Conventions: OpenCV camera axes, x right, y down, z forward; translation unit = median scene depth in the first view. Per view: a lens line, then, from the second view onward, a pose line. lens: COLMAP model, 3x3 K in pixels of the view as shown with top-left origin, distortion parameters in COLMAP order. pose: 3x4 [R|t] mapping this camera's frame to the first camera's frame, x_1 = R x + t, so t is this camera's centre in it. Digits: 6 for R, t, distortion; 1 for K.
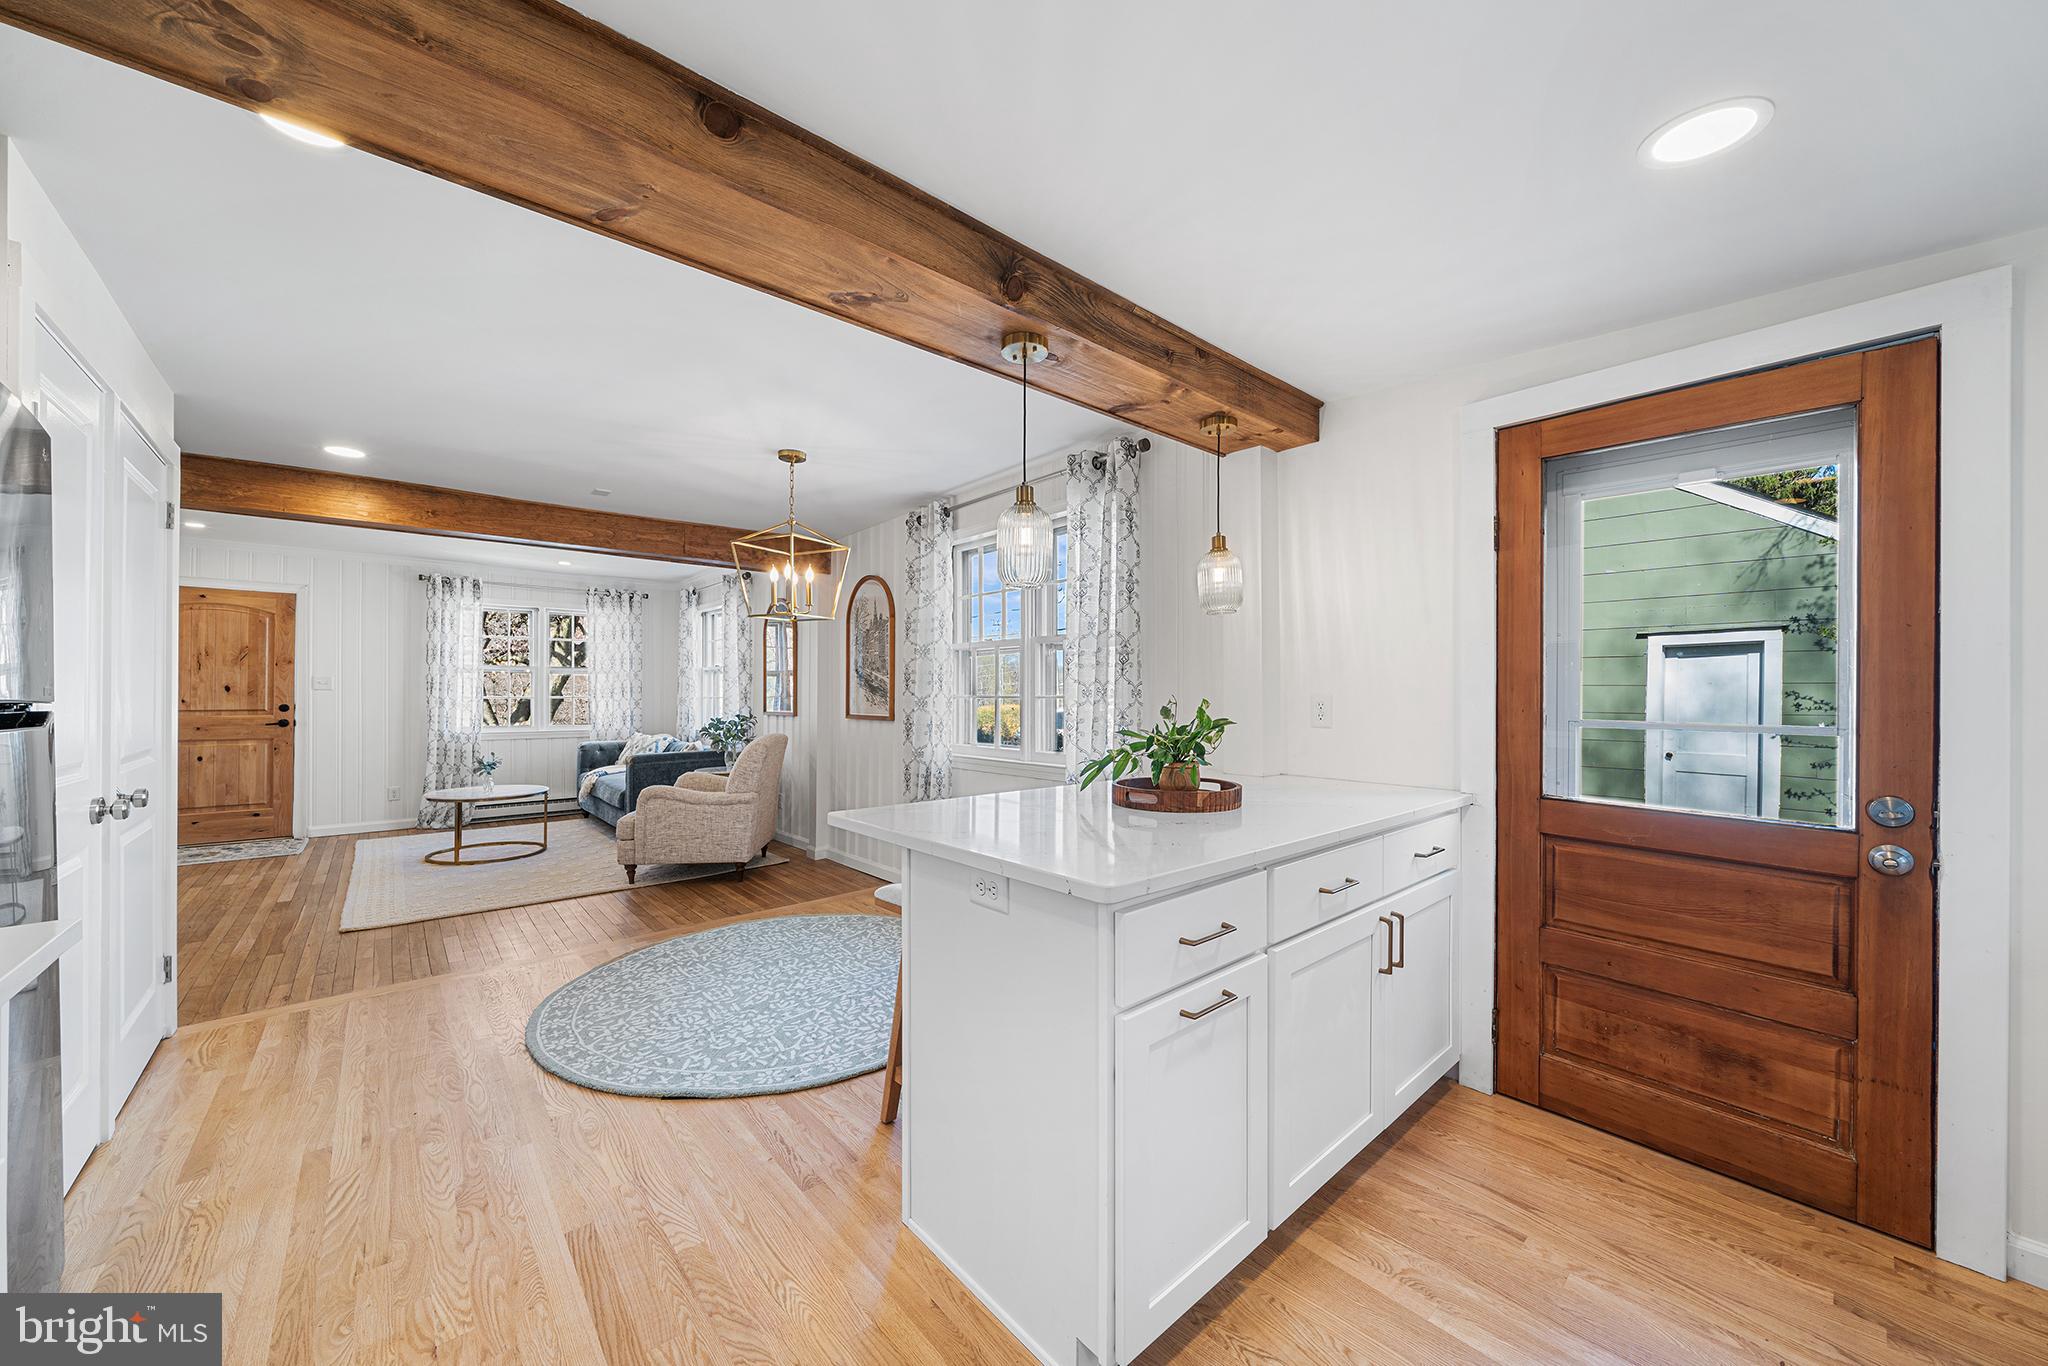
lens RADIAL K [[736.0, 0, 1020.6], [0, 736.0, 689.7], [0, 0, 1]] dist [-0.003364, -0.000294]
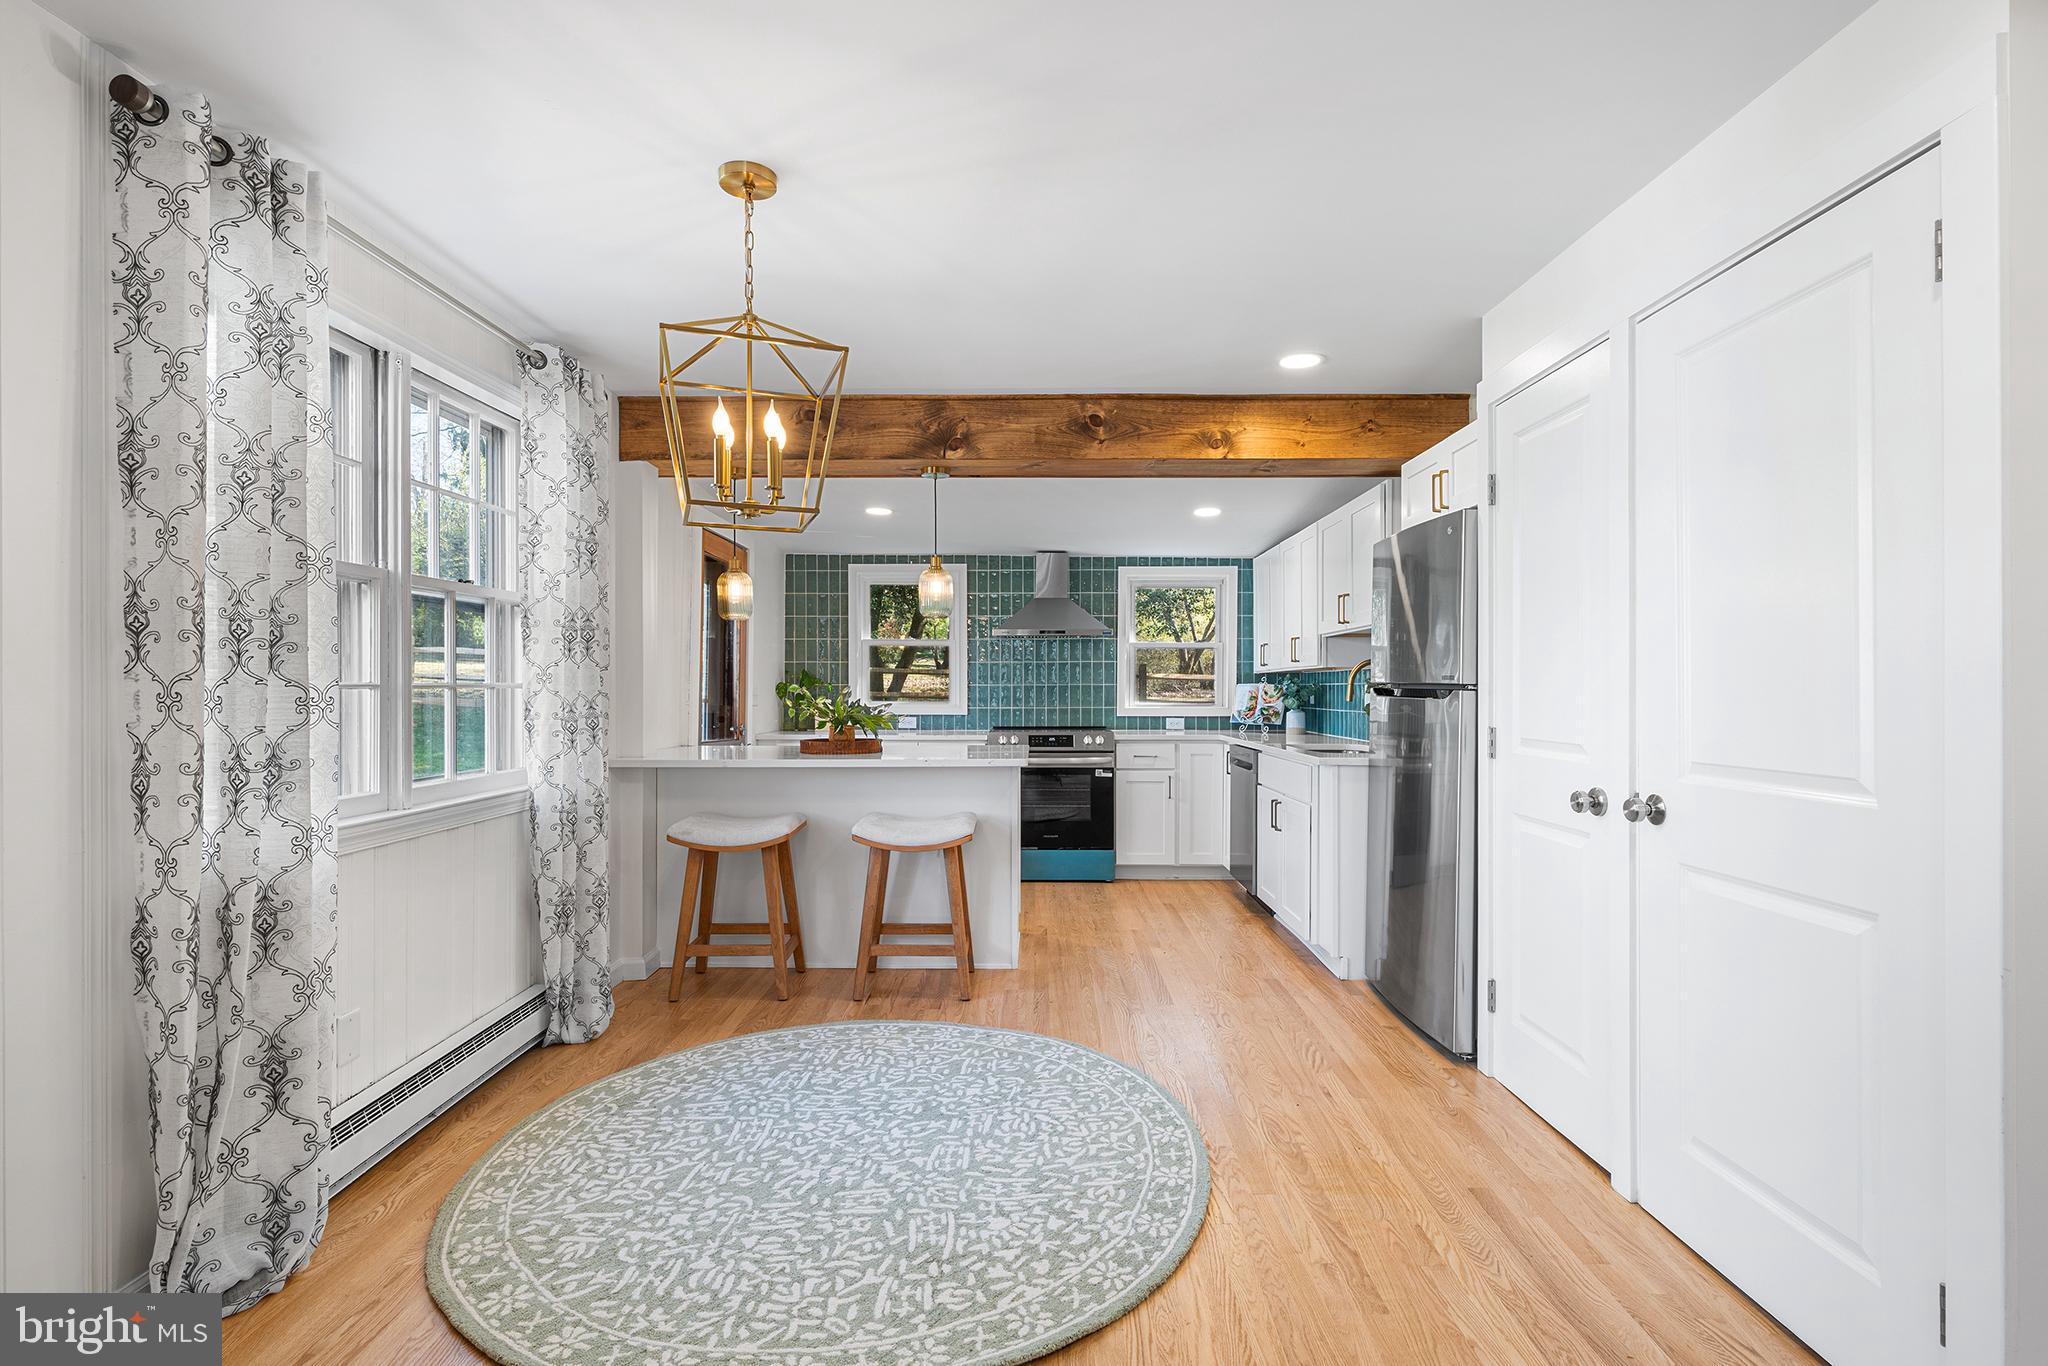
lens RADIAL K [[978.7, 0, 1024.0], [0, 978.7, 683.0], [0, 0, 1]] dist [0.000065, -0.000088]
pose [[-0.745604, 0.005349, 0.666368, -0.501223], [-0.001150, 0.999956, -0.009313, 0.008748], [-0.666389, -0.007710, -0.745565, 0.781246]]
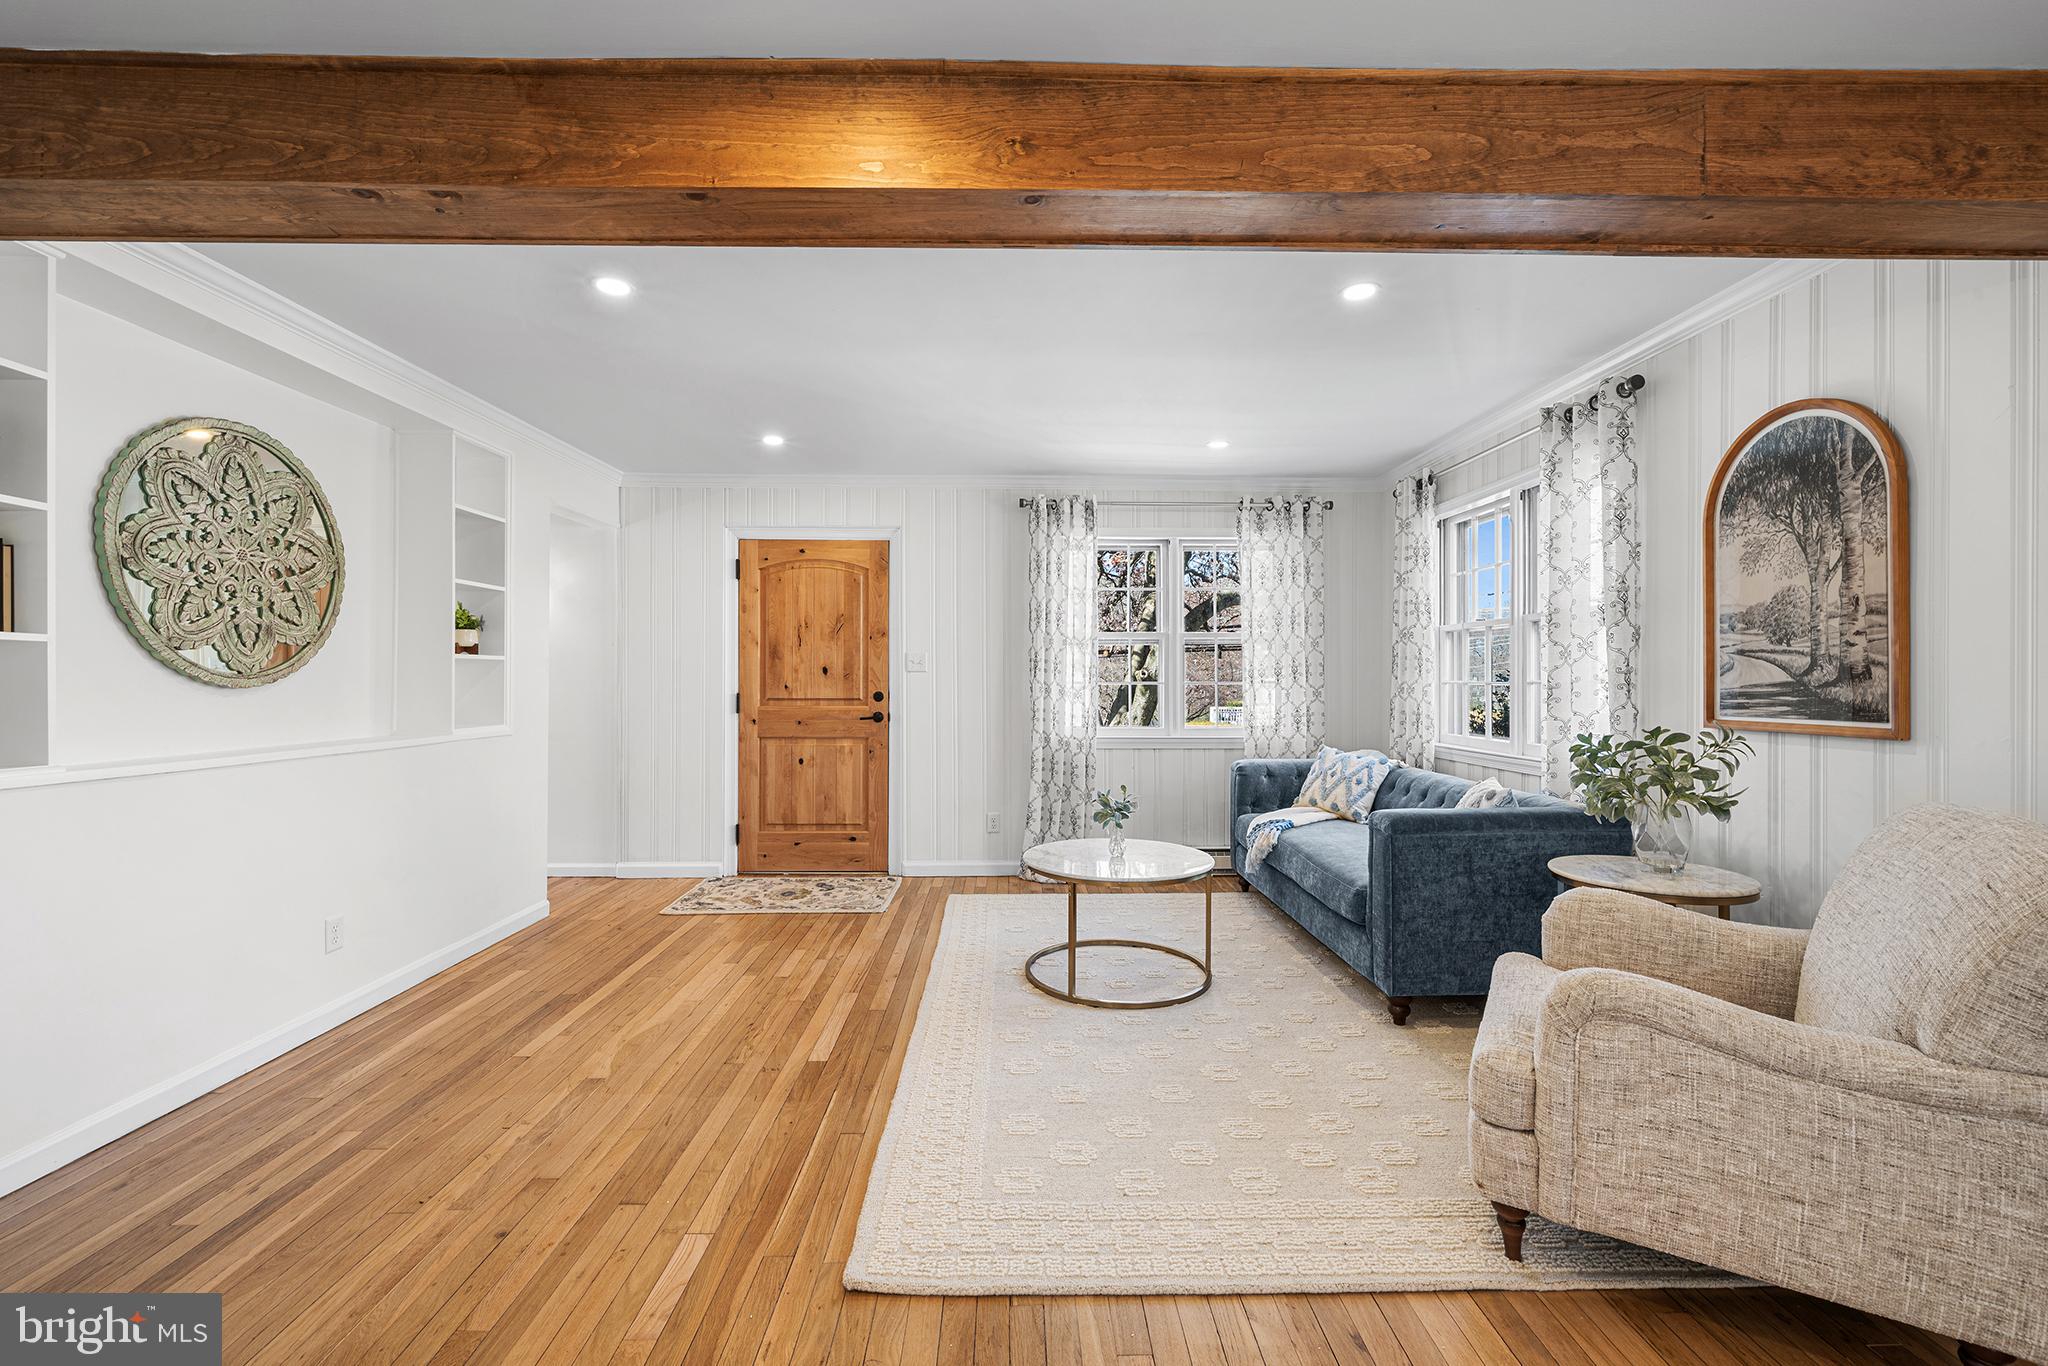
lens RADIAL K [[843.0, 0, 1024.5], [0, 843.0, 679.1], [0, 0, 1]] dist [-0.000239, -0.000051]
pose [[0.768369, -0.002072, -0.640003, -0.358242], [0.005155, 0.999982, 0.002952, 0.005819], [0.639986, -0.005568, 0.768366, 0.454031]]
